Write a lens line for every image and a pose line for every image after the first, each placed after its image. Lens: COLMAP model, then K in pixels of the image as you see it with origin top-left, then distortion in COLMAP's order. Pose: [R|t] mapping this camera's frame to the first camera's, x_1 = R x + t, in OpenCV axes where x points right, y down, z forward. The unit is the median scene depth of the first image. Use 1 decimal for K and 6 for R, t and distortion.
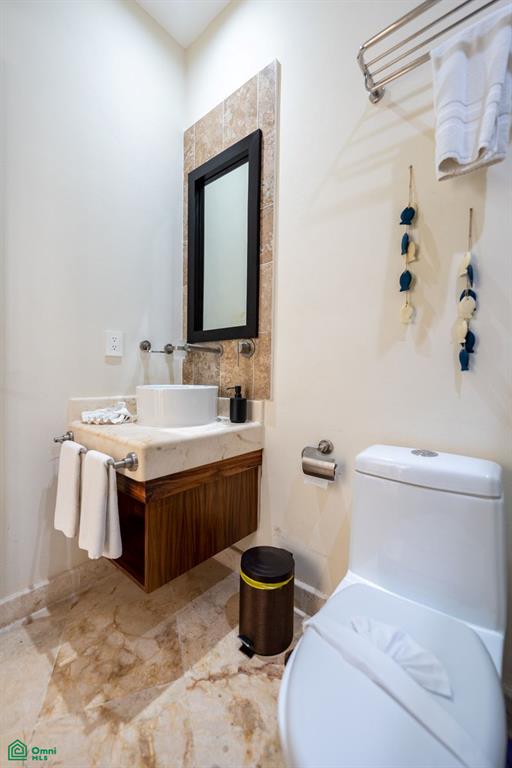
lens RADIAL K [[307.6, 0, 254.8], [0, 307.6, 384.3], [0, 0, 1]] dist [-0.001396, -0.000157]
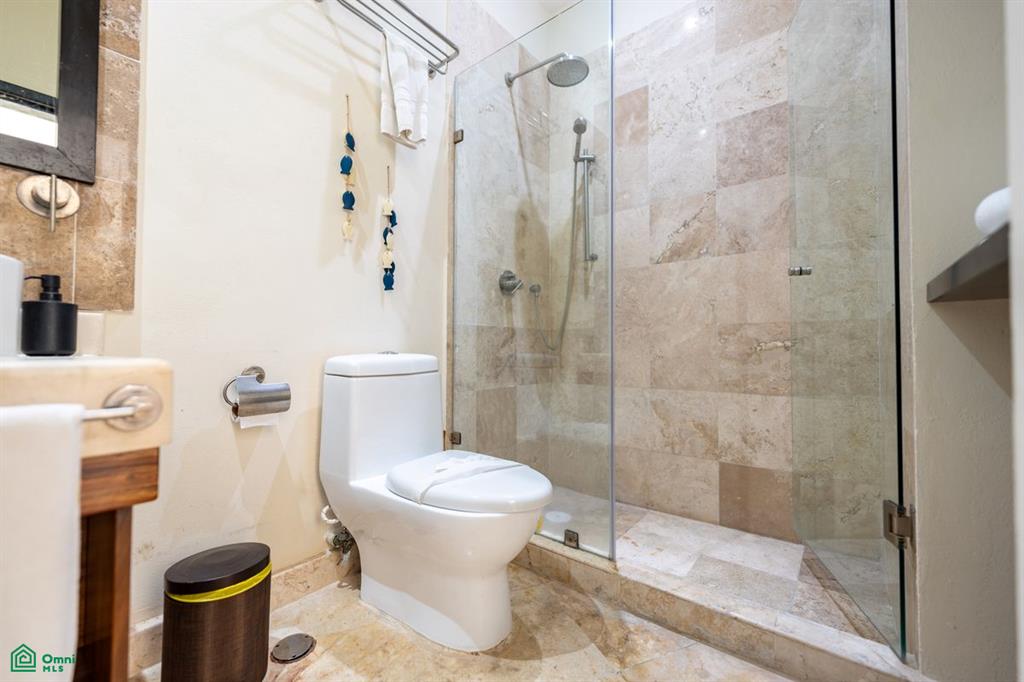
lens RADIAL K [[412.4, 0, 512.0], [0, 412.4, 341.0], [0, 0, 1]] dist [-0.000560, 0.000345]
pose [[-0.022271, 0.007564, 0.999723, -0.838221], [0.031225, 0.999489, -0.006867, 0.157307], [-0.999264, 0.031064, -0.022496, 0.431341]]
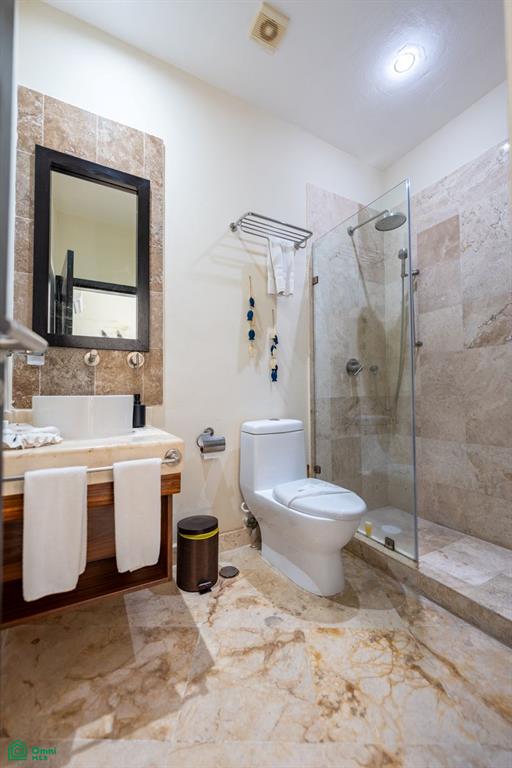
lens RADIAL K [[307.6, 0, 254.8], [0, 307.6, 384.3], [0, 0, 1]] dist [-0.001396, -0.000157]
pose [[0.365015, 0.011749, 0.930927, -1.152554], [0.046617, 0.998435, -0.030880, 0.030680], [-0.929834, 0.054669, 0.363896, 0.265003]]
